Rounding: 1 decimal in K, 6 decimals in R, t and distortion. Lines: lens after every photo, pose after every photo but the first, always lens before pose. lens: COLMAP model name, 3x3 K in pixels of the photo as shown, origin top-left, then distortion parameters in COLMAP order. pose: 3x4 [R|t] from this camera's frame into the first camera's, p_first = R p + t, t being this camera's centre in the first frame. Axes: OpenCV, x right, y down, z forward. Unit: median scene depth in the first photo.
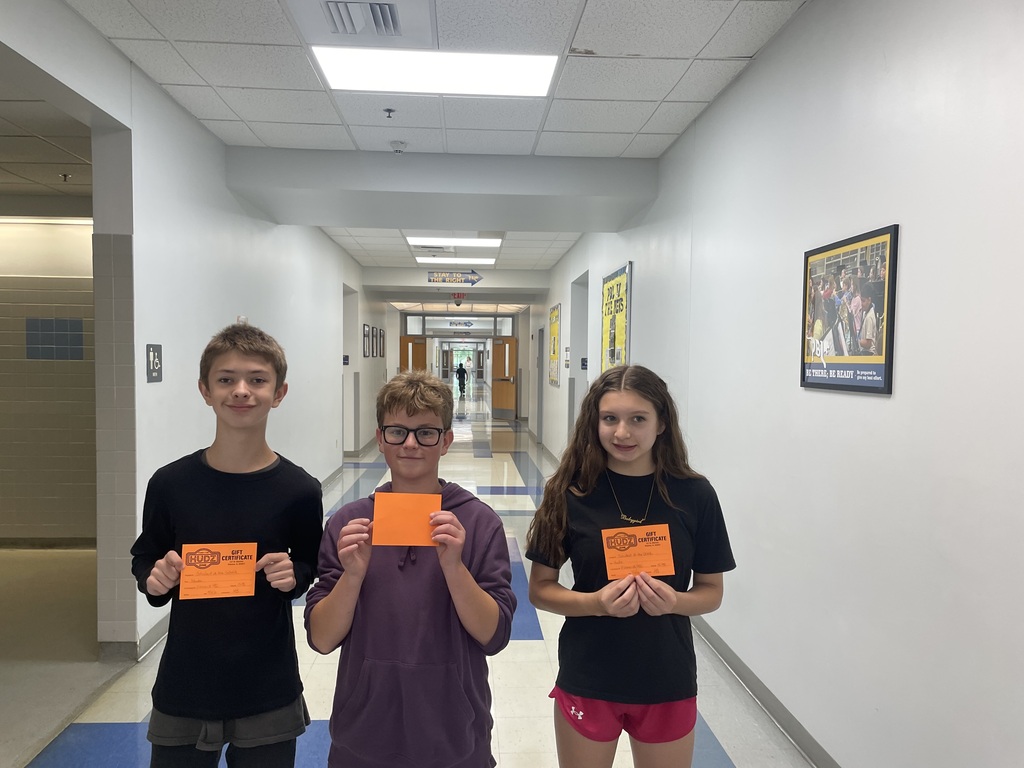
lens RADIAL K [[786.3, 0, 513.8], [0, 786.3, 395.2], [0, 0, 1]] dist [0.075302, -0.096152]
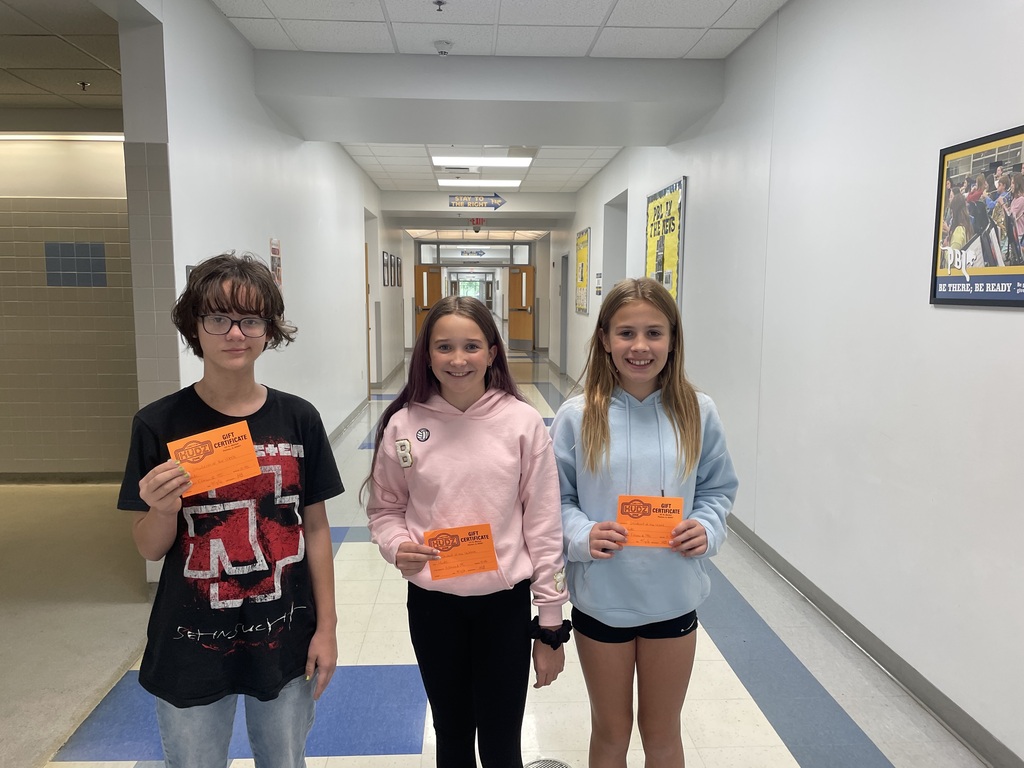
lens RADIAL K [[787.3, 0, 512.0], [0, 787.3, 384.0], [0, 0, 1]] dist [0.069839, -0.096389]
pose [[0.999952, -0.005980, -0.007725, -0.045791], [0.006522, 0.997373, 0.072149, 0.005167], [0.007273, -0.072196, 0.997364, 0.044691]]
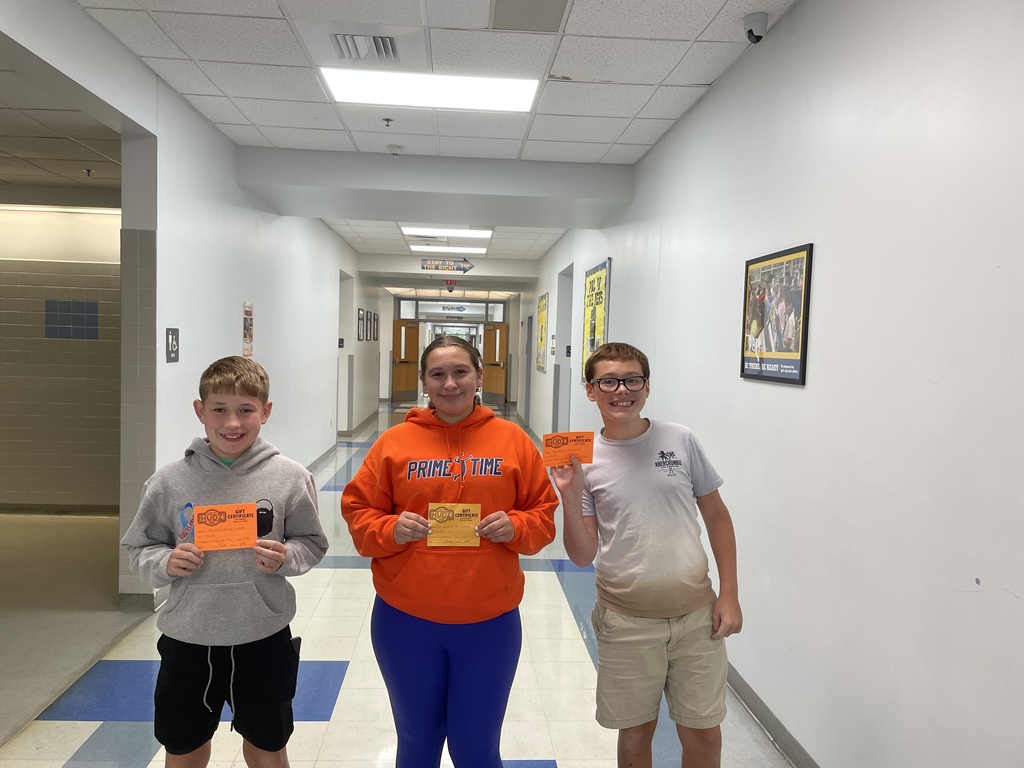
lens RADIAL K [[787.3, 0, 512.0], [0, 787.3, 384.0], [0, 0, 1]] dist [0.069839, -0.096389]
pose [[0.999800, 0.018566, 0.007467, 0.009282], [-0.018605, 0.999813, 0.005211, -0.000404], [-0.007369, -0.005349, 0.999959, -0.068679]]
